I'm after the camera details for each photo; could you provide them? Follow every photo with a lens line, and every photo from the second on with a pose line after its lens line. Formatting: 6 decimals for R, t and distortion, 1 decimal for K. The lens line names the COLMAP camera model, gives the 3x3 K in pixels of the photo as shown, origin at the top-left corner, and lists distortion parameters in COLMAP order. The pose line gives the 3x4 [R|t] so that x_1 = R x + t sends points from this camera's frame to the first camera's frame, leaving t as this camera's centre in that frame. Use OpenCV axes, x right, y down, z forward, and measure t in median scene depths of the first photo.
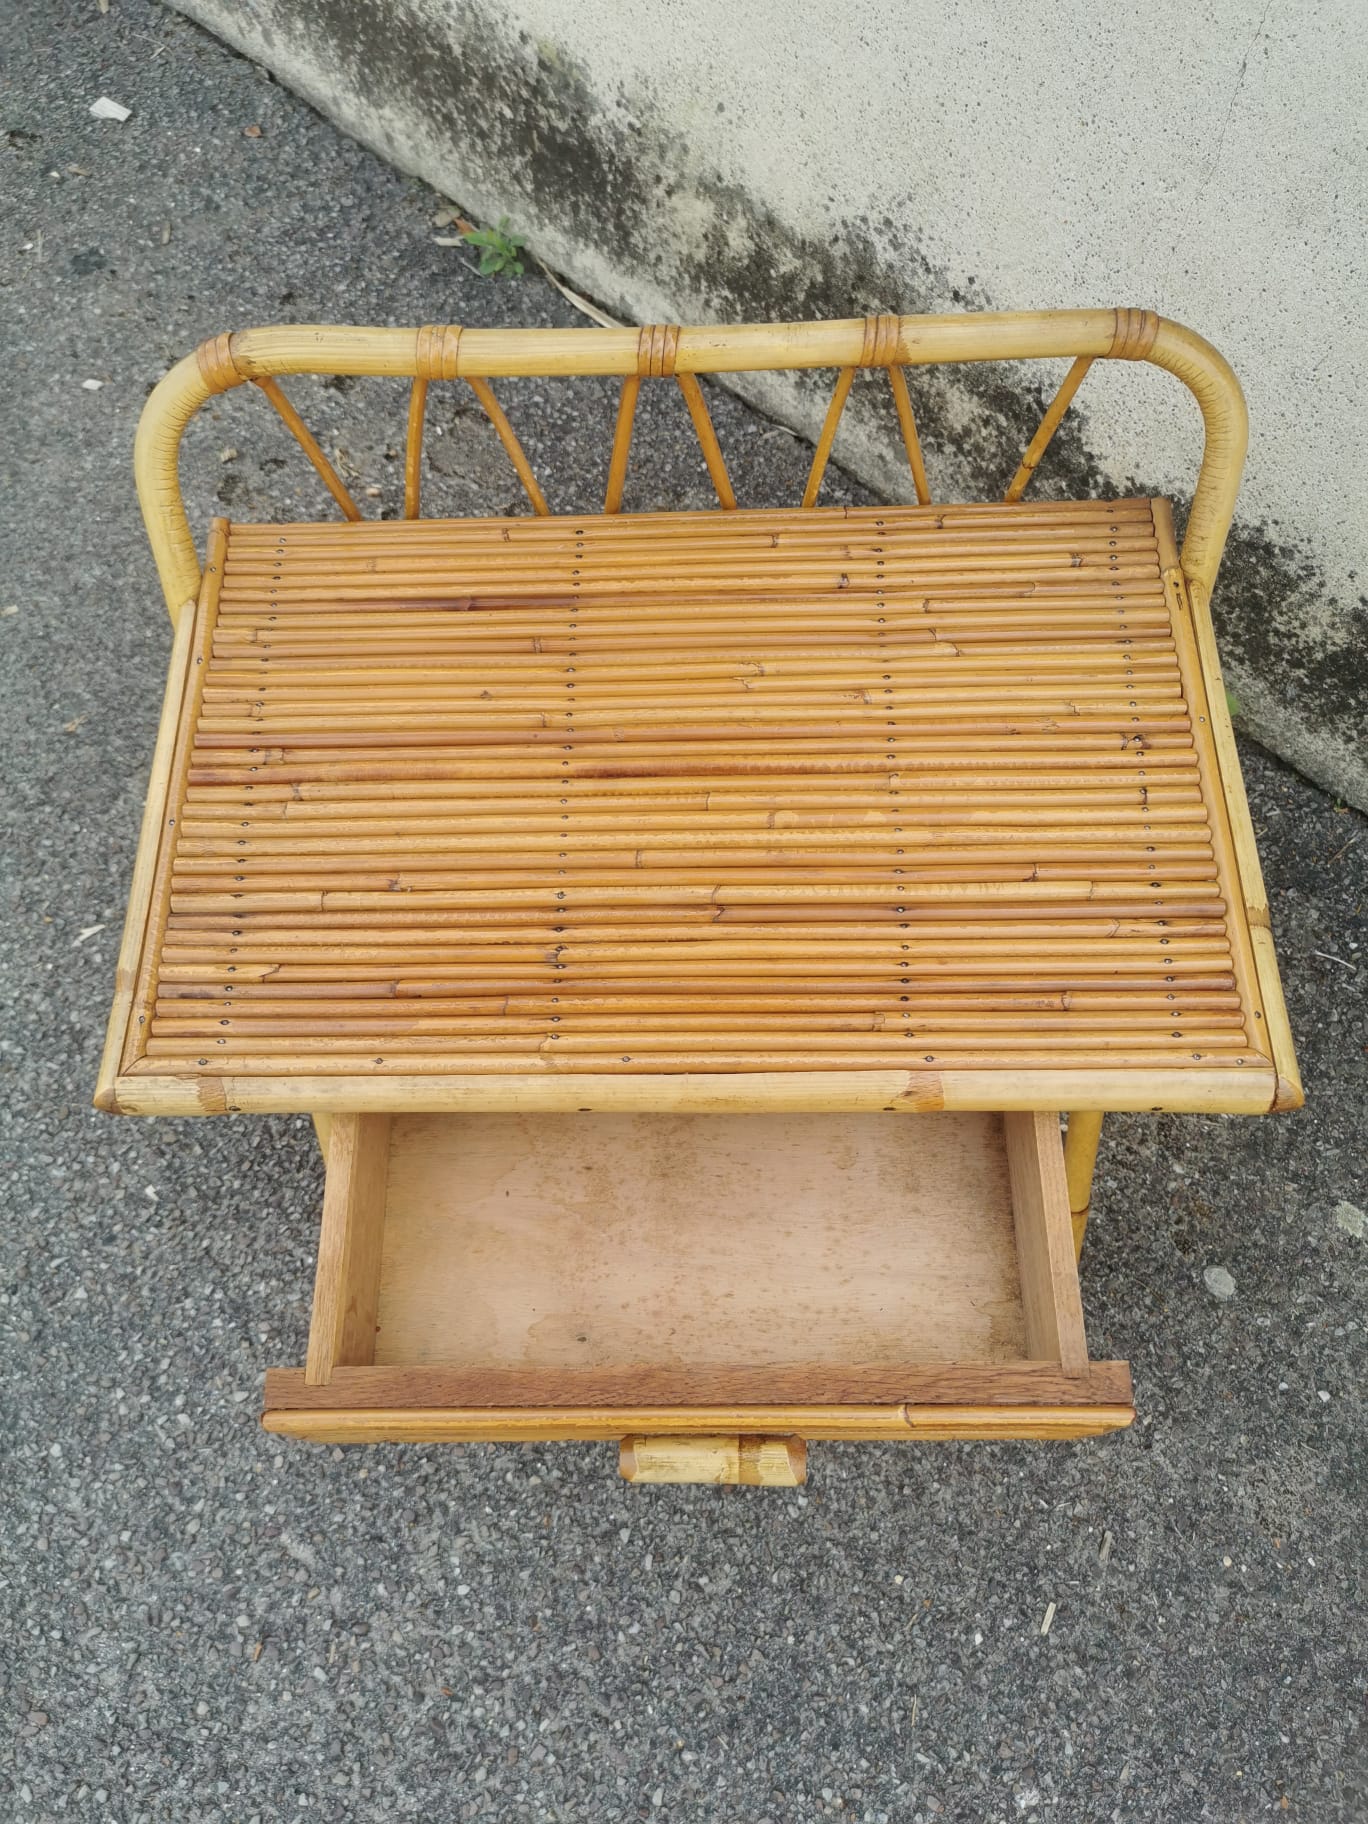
lens RADIAL K [[1413.5, 0, 681.4], [0, 1413.5, 913.9], [0, 0, 1]] dist [0.059712, -0.080754]
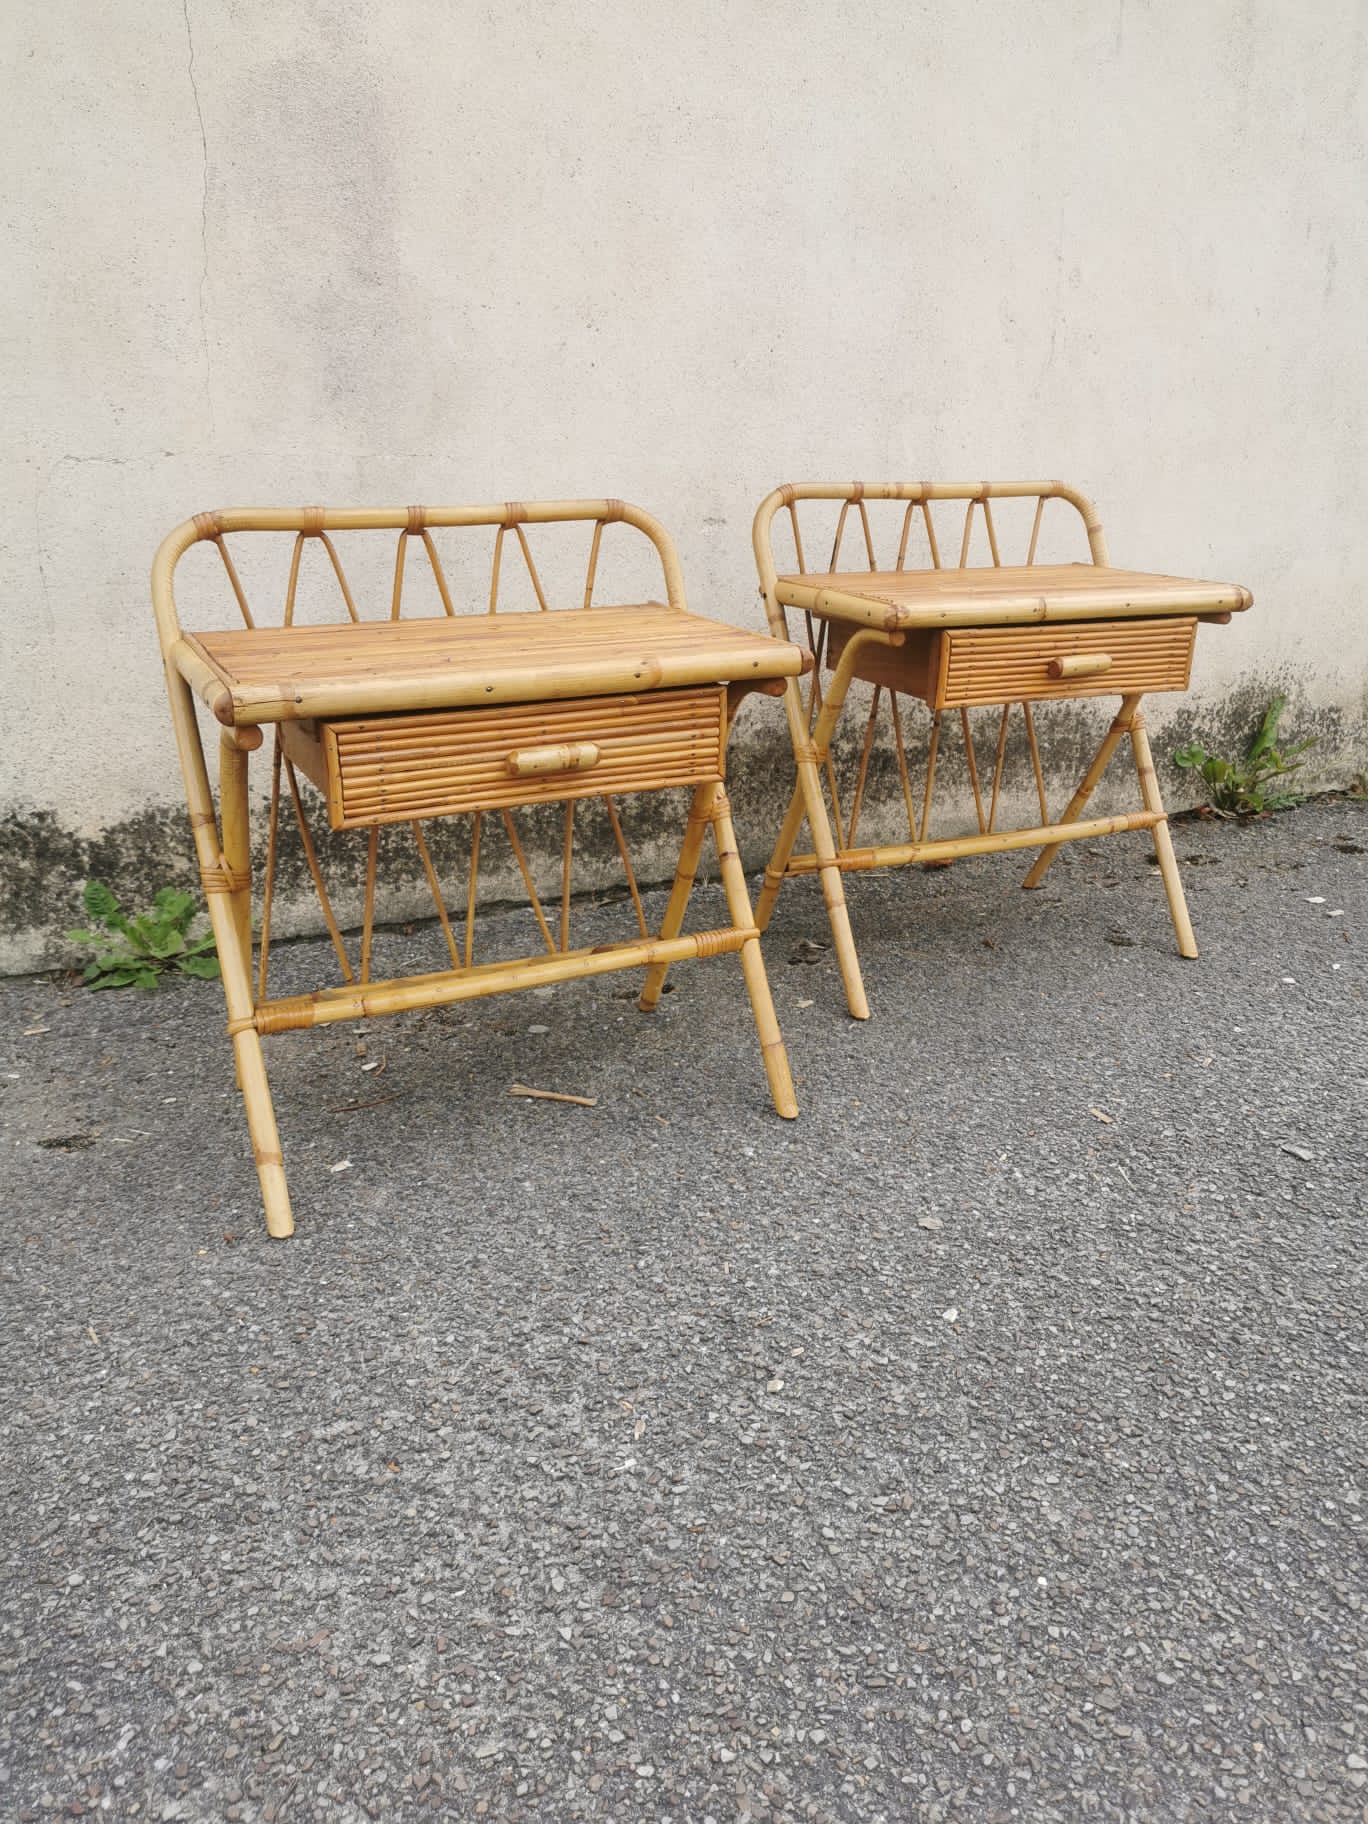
lens RADIAL K [[1402.4, 0, 682.7], [0, 1402.4, 914.4], [0, 0, 1]] dist [0.064174, -0.072822]
pose [[0.371645, -0.276336, 0.886295, -0.924137], [0.835453, 0.515861, -0.189487, 0.620109], [-0.404843, 0.810880, 0.422583, 0.151887]]
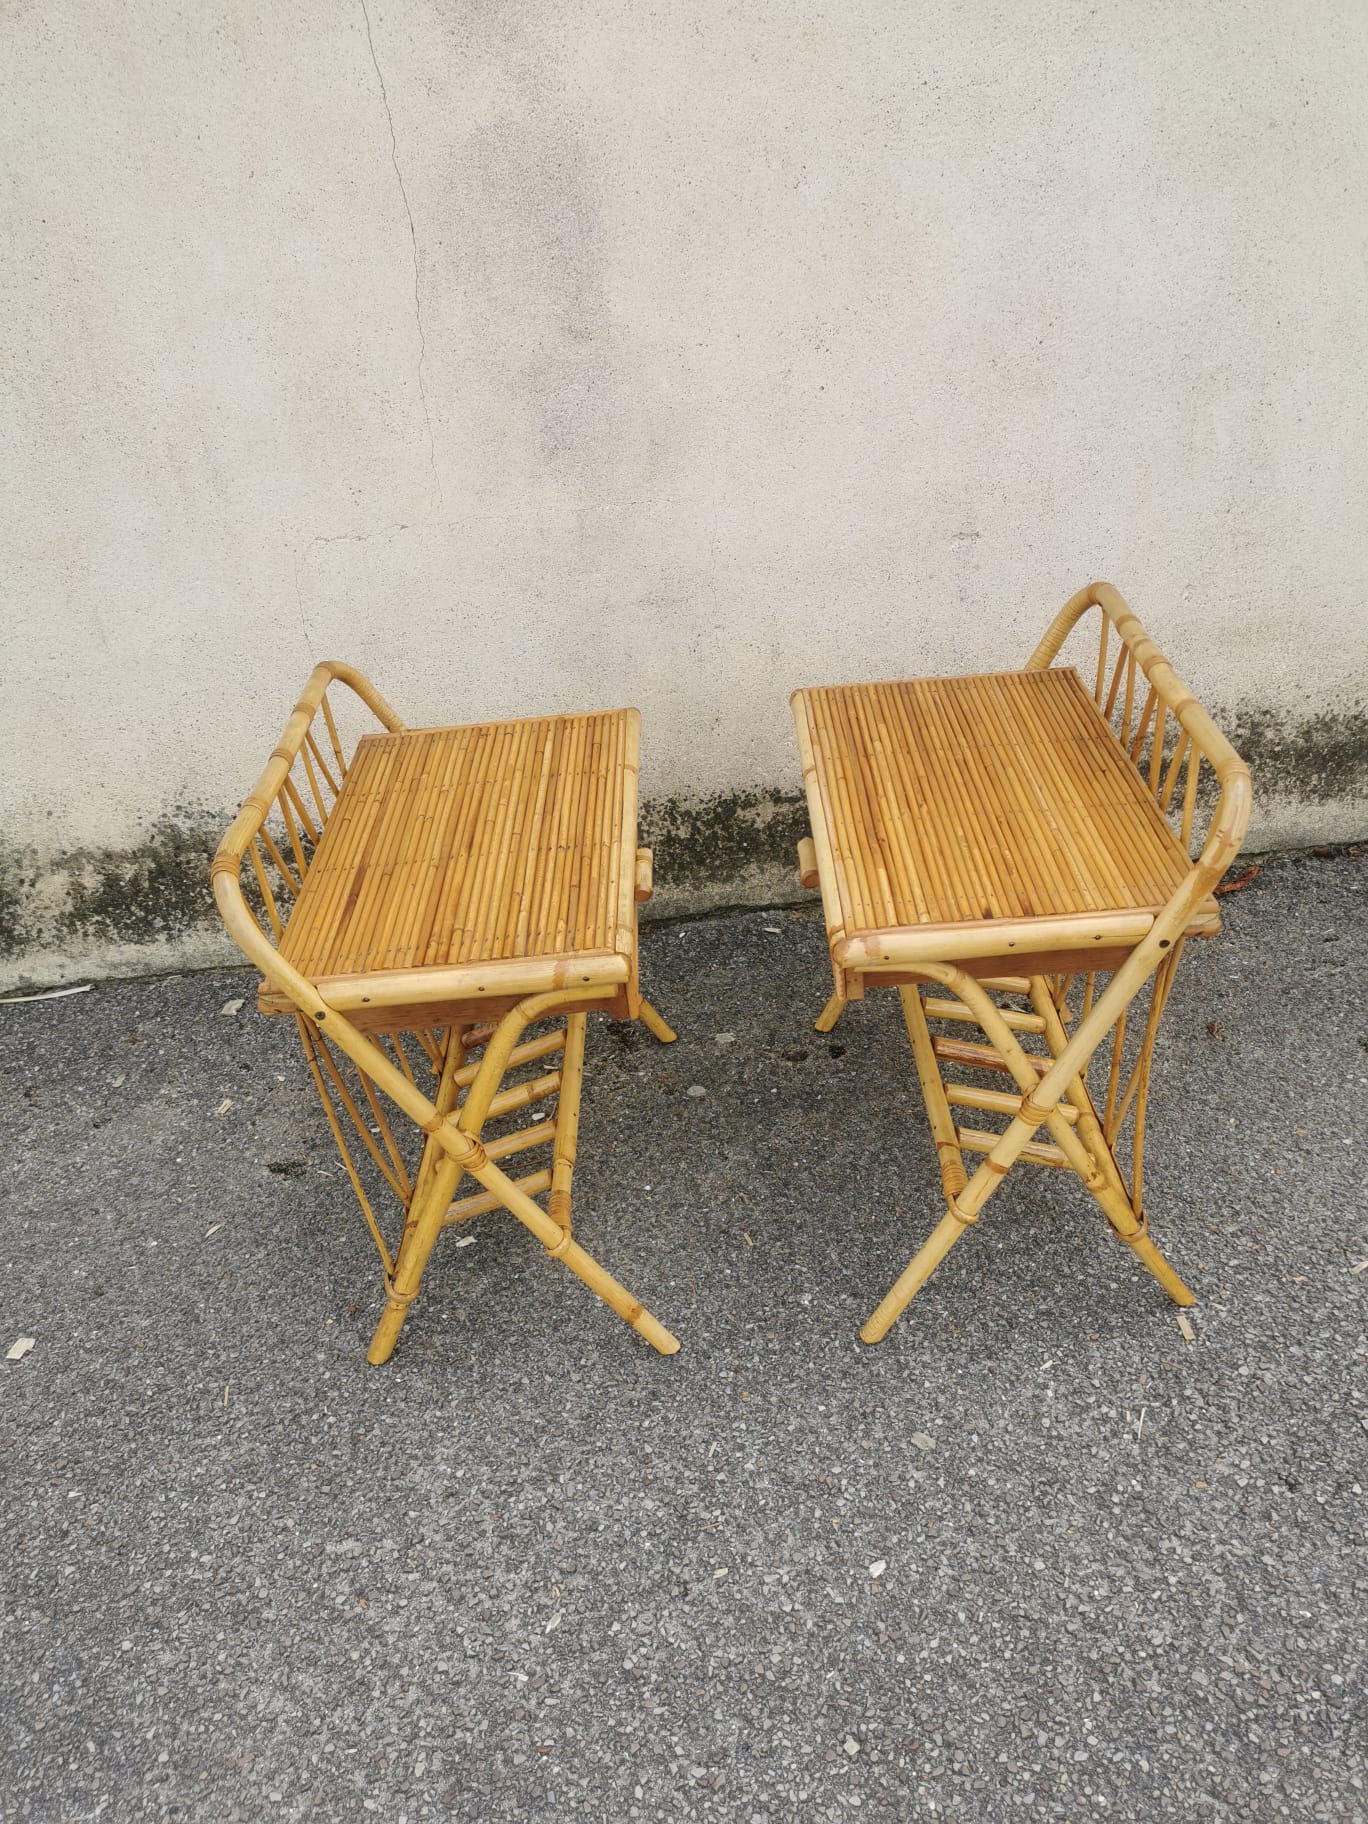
lens RADIAL K [[1402.4, 0, 682.7], [0, 1402.4, 914.4], [0, 0, 1]] dist [0.064174, -0.072822]
pose [[0.695763, -0.412807, 0.587796, -0.545239], [0.680244, 0.641445, -0.354707, 0.705143], [-0.230613, 0.646636, 0.727103, -0.377671]]
